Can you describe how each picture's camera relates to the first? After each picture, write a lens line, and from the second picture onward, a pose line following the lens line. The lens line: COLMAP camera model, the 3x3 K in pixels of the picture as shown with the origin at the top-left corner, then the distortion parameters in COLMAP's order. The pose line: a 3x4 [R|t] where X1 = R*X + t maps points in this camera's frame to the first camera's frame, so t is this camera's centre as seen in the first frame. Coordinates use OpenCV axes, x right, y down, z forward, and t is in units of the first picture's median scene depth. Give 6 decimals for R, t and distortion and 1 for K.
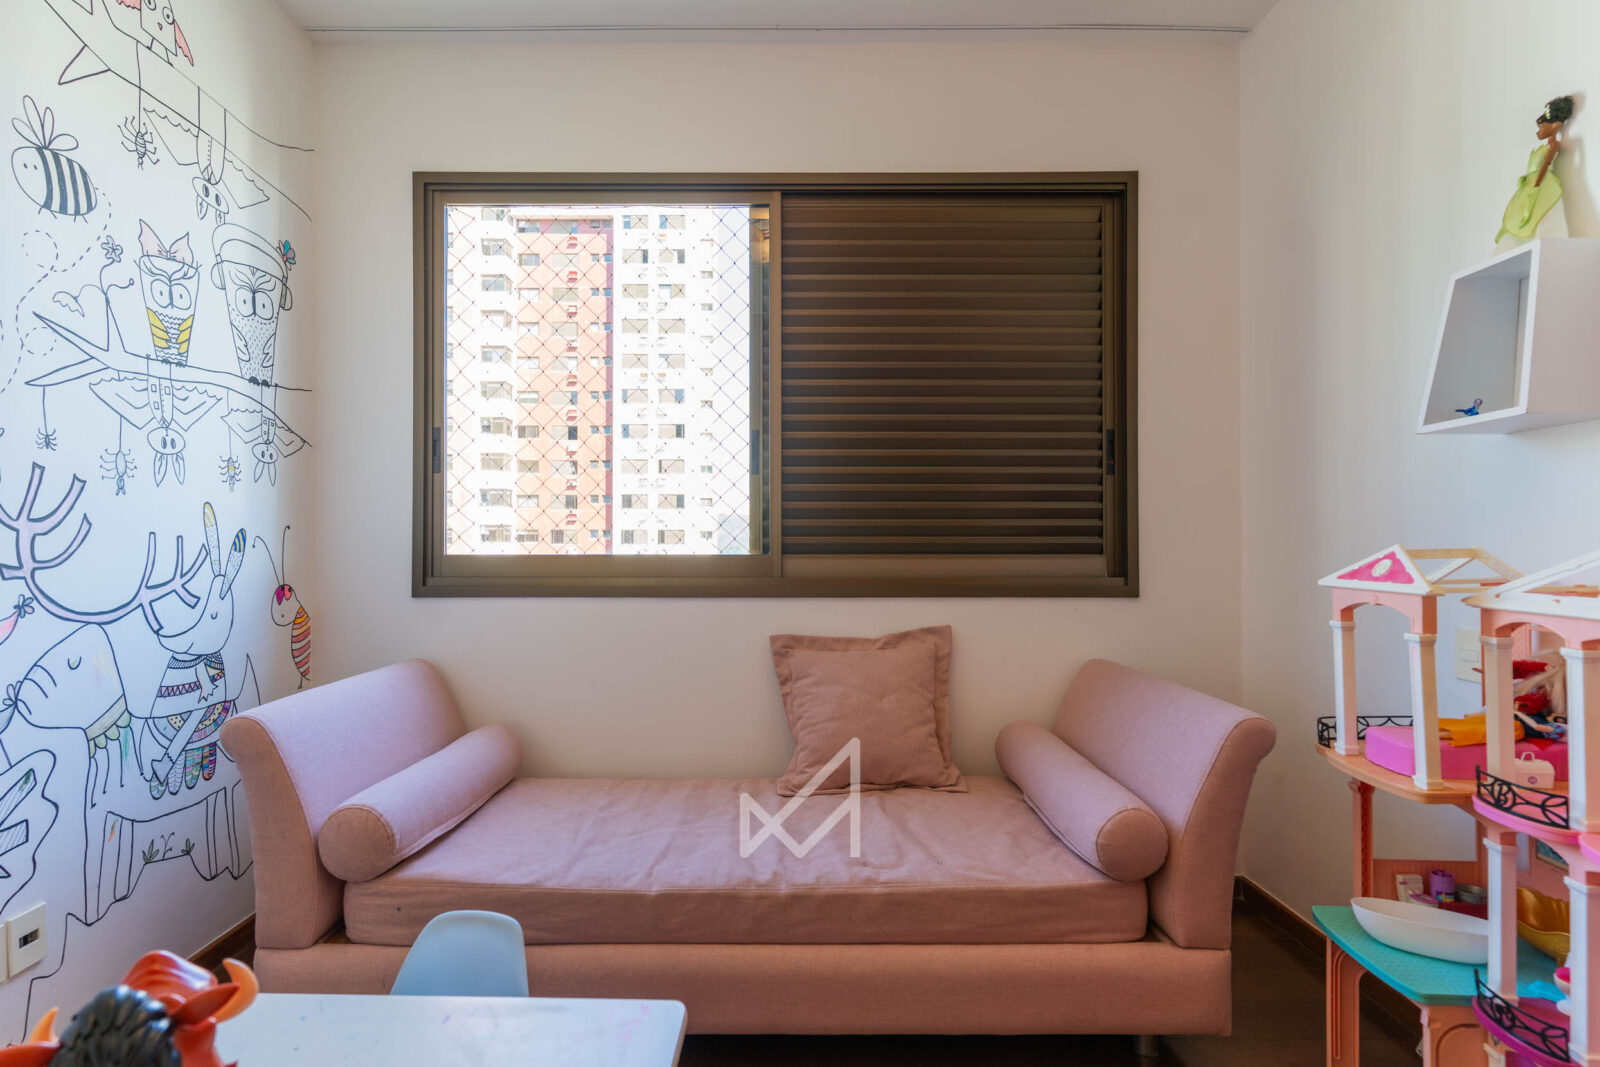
lens RADIAL K [[767.3, 0, 790.9], [0, 767.3, 538.8], [0, 0, 1]] dist [0.003781, -0.000516]
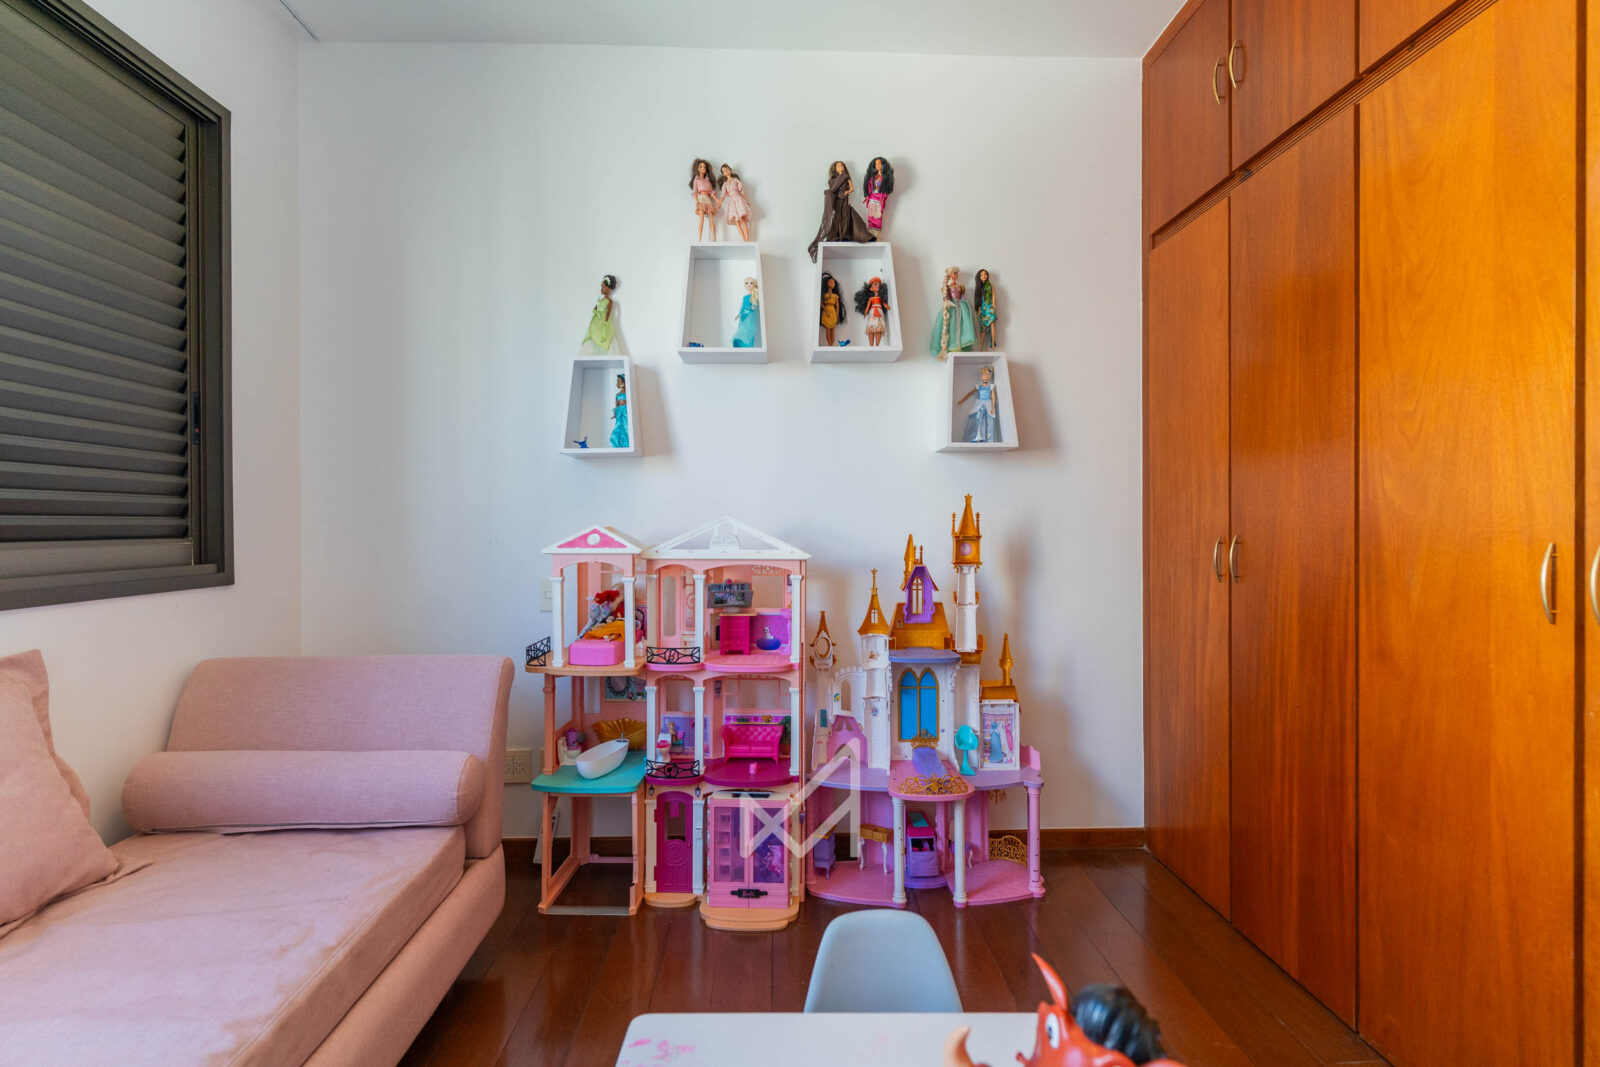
lens RADIAL K [[767.3, 0, 788.5], [0, 767.3, 528.6], [0, 0, 1]] dist [0.003781, -0.000516]
pose [[-0.031220, -0.004504, 0.999502, -0.704292], [-0.002846, 0.999986, 0.004417, 0.006601], [-0.999508, -0.002707, -0.031232, 0.557888]]
